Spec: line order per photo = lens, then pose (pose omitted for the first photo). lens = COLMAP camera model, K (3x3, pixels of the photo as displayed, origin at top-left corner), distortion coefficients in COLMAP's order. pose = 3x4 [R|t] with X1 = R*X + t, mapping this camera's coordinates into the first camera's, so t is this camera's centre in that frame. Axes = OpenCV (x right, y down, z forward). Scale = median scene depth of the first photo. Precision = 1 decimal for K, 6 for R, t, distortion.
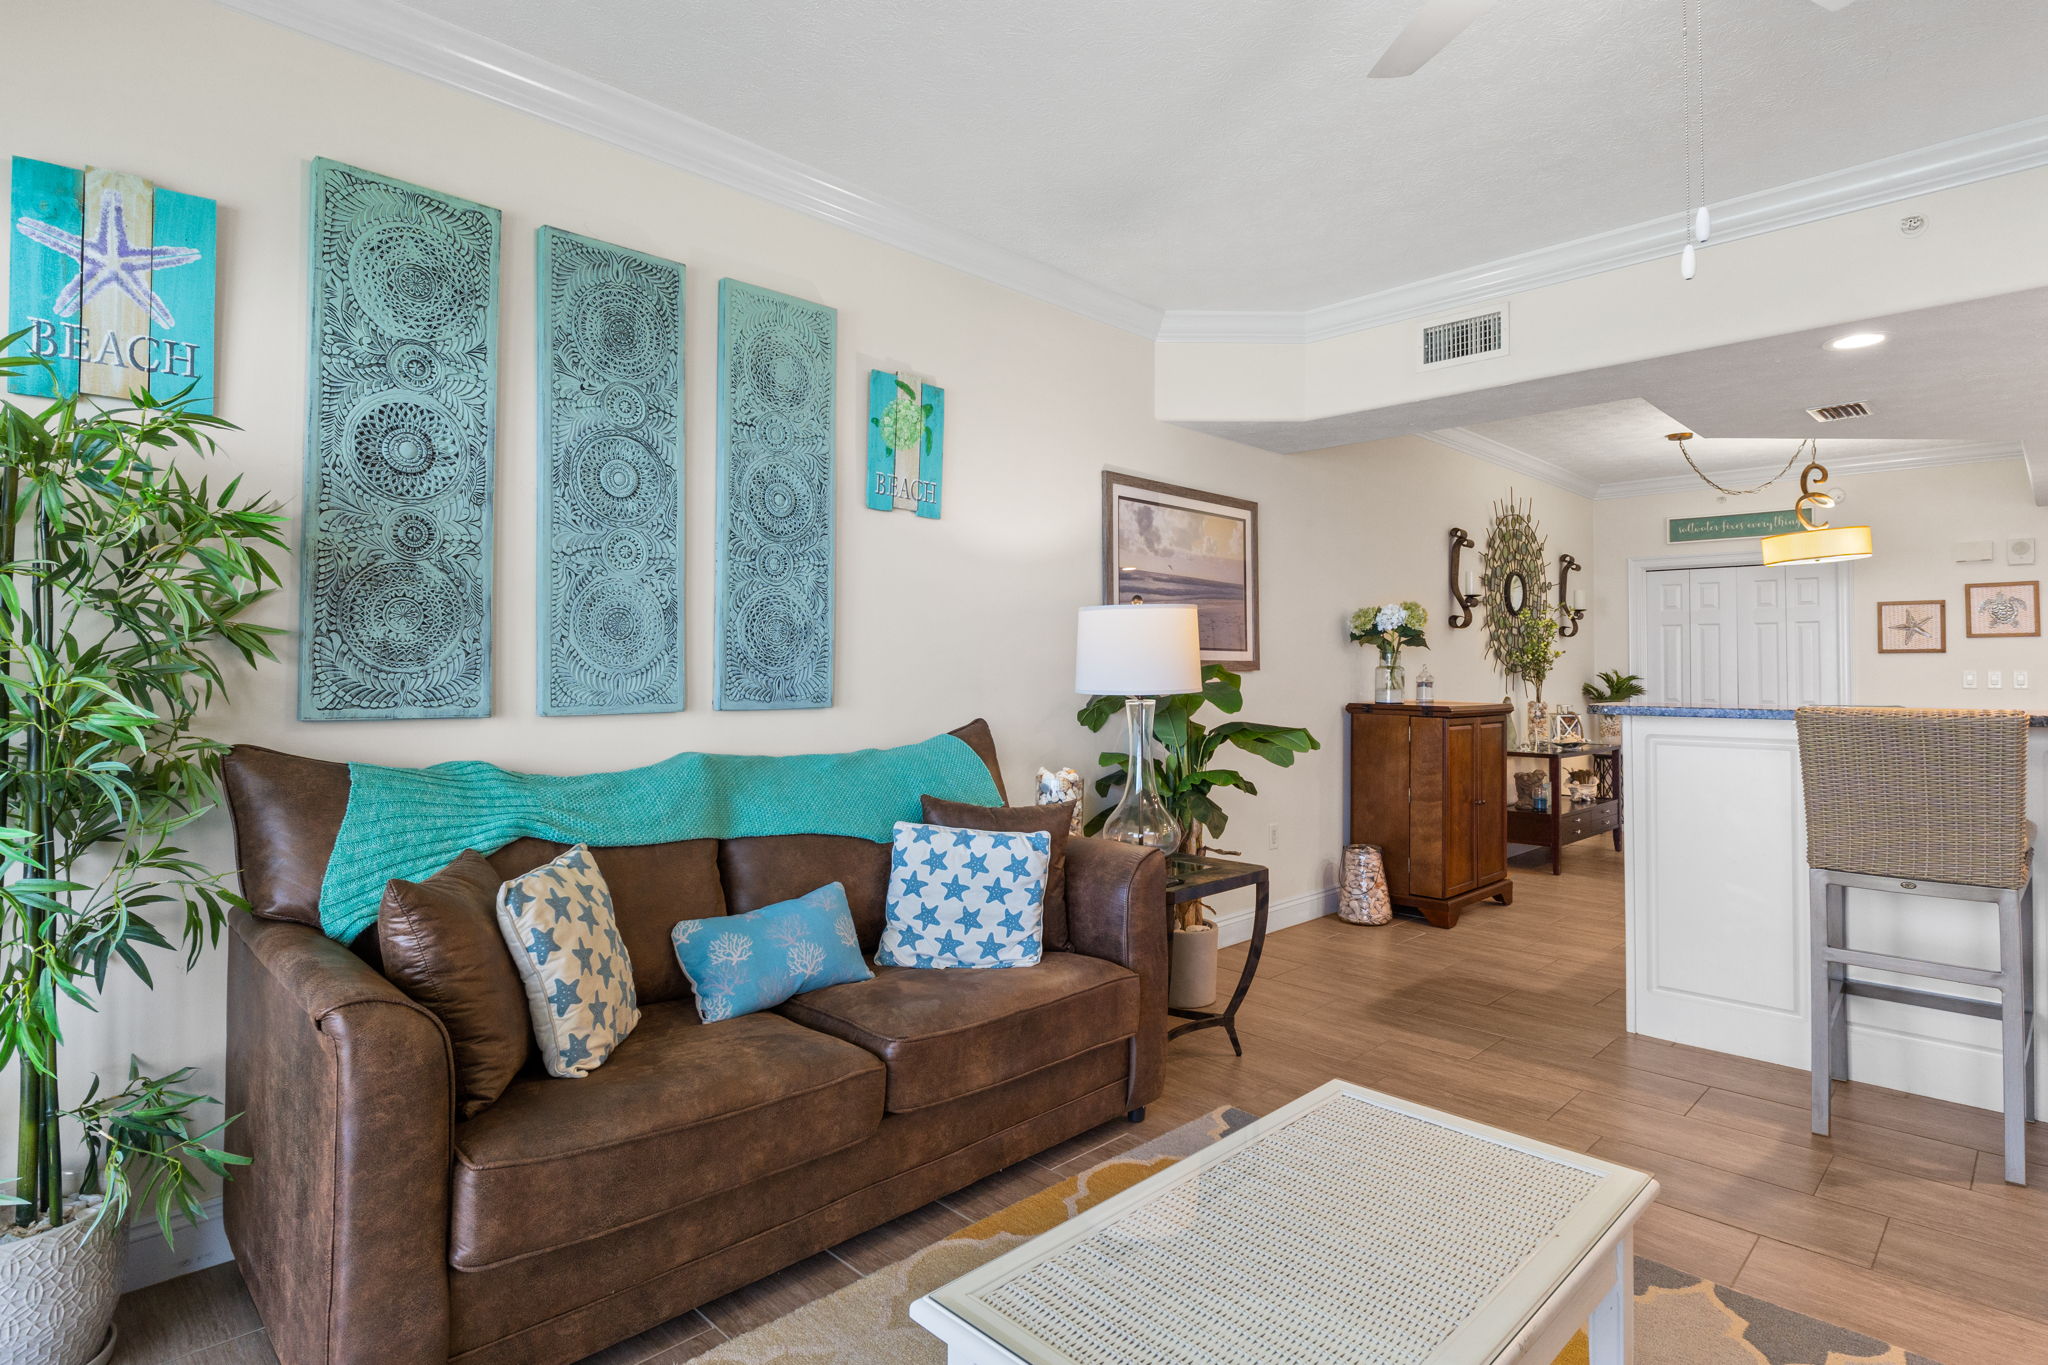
lens RADIAL K [[1072.8, 0, 1018.9], [0, 1072.8, 637.0], [0, 0, 1]] dist [-0.002105, -0.000249]
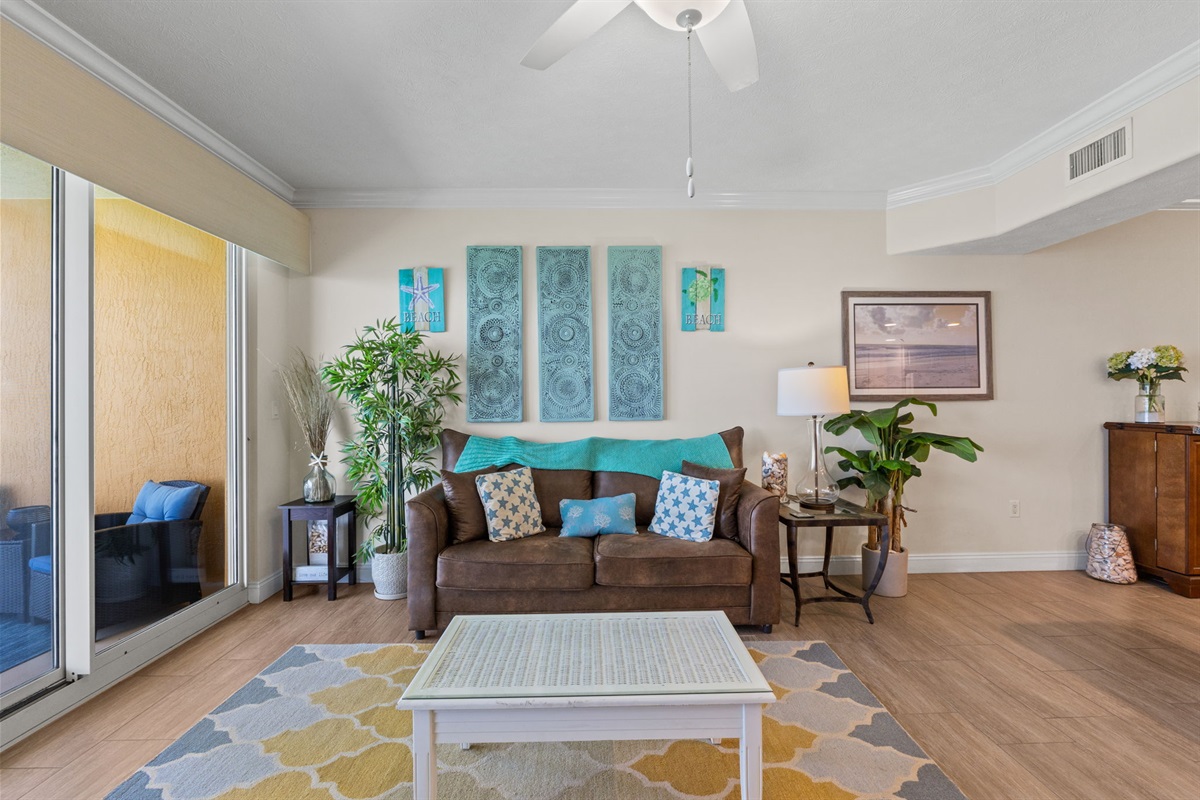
lens RADIAL K [[519.6, 0, 599.6], [0, 519.6, 397.8], [0, 0, 1]] dist [-0.004672, -0.001467]
pose [[0.716368, -0.016847, -0.697520, 0.576233], [0.034055, 0.999361, 0.010838, 0.001205], [0.696892, -0.031518, 0.716484, 0.122837]]
